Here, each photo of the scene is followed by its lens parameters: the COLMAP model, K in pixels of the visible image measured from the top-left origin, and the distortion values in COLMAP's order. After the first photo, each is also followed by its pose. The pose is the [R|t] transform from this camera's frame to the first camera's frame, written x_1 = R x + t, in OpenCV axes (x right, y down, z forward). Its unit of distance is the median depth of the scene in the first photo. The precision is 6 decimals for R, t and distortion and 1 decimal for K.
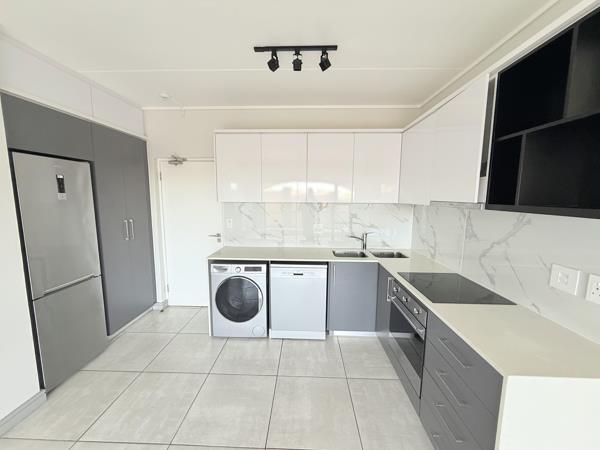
lens RADIAL K [[239.1, 0, 300.0], [0, 239.1, 225.0], [0, 0, 1]] dist [-0.001235, -0.000162]
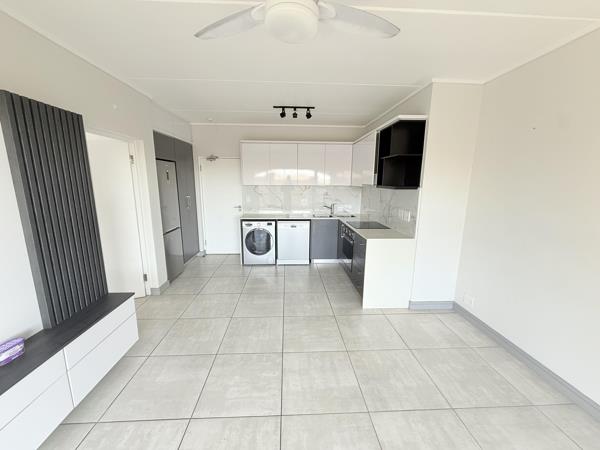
lens RADIAL K [[239.1, 0, 300.0], [0, 239.1, 225.0], [0, 0, 1]] dist [-0.001235, -0.000162]
pose [[0.996770, -0.013415, 0.079177, -0.095452], [0.008379, 0.997941, 0.063595, 0.080593], [-0.079867, -0.062726, 0.994830, -0.717098]]
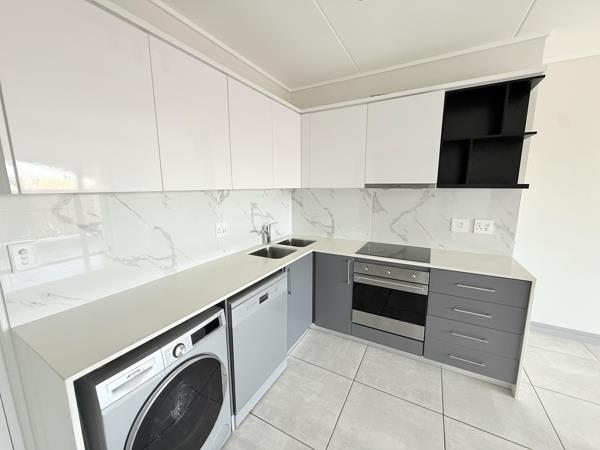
lens RADIAL K [[239.1, 0, 300.0], [0, 239.1, 225.0], [0, 0, 1]] dist [-0.001235, -0.000162]
pose [[0.454675, -0.152653, 0.877478, -0.481021], [0.112954, 0.987131, 0.113201, -0.054839], [-0.883466, 0.047645, 0.466066, 0.578955]]
